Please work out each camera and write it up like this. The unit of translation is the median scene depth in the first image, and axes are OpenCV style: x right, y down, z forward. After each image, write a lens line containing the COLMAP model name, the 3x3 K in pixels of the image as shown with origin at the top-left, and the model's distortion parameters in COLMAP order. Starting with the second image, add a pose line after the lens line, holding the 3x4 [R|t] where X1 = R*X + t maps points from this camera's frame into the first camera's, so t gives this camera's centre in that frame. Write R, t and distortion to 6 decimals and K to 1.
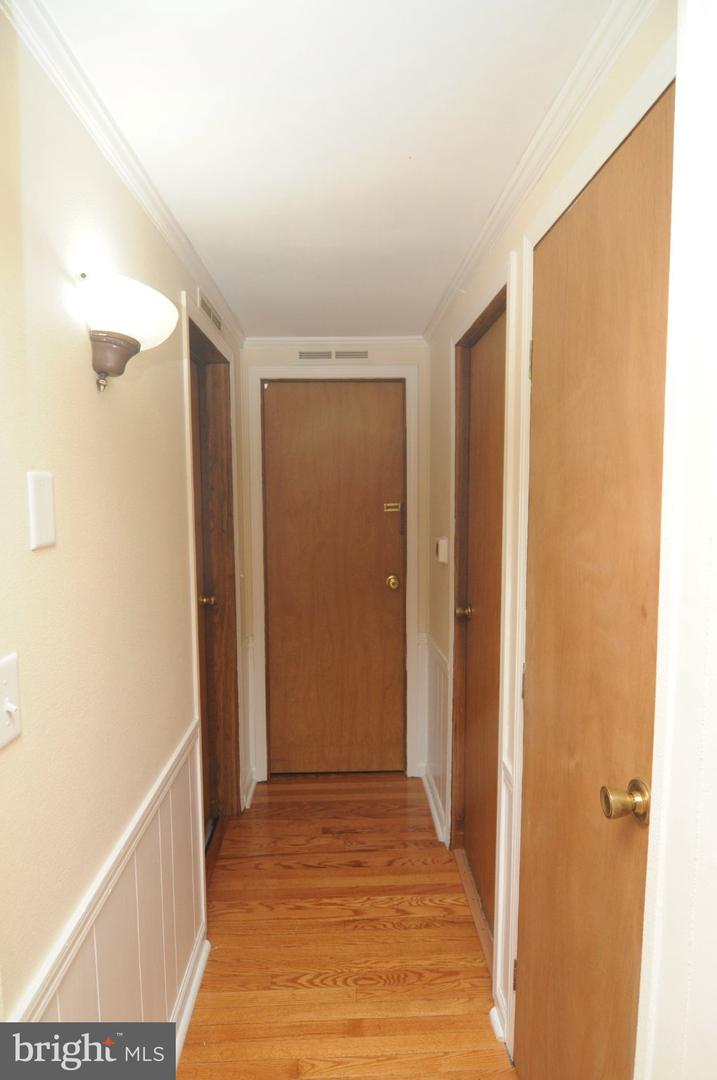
lens RADIAL K [[596.2, 0, 358.5], [0, 596.2, 540.0], [0, 0, 1]] dist [0.000782, 0.000086]
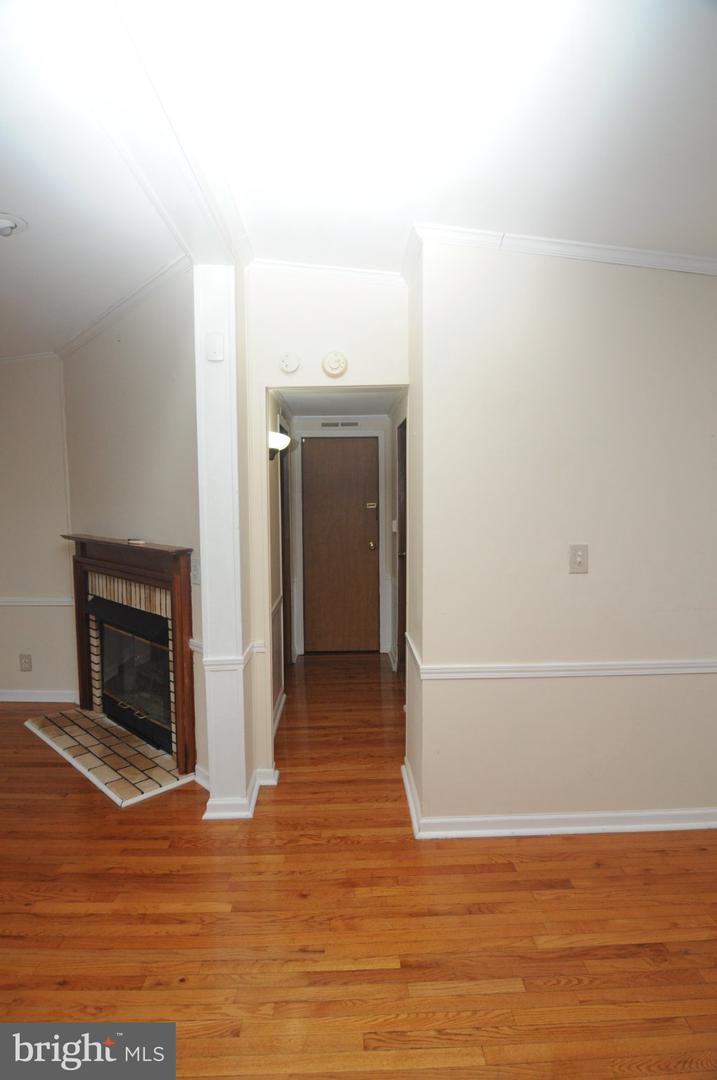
lens RADIAL K [[578.5, 0, 355.8], [0, 578.5, 536.3], [0, 0, 1]] dist [-0.009615, -0.009461]
pose [[0.999900, -0.002046, -0.014018, 0.033473], [0.001751, 0.999778, -0.021017, 0.080749], [0.014058, 0.020990, 0.999681, -0.816583]]
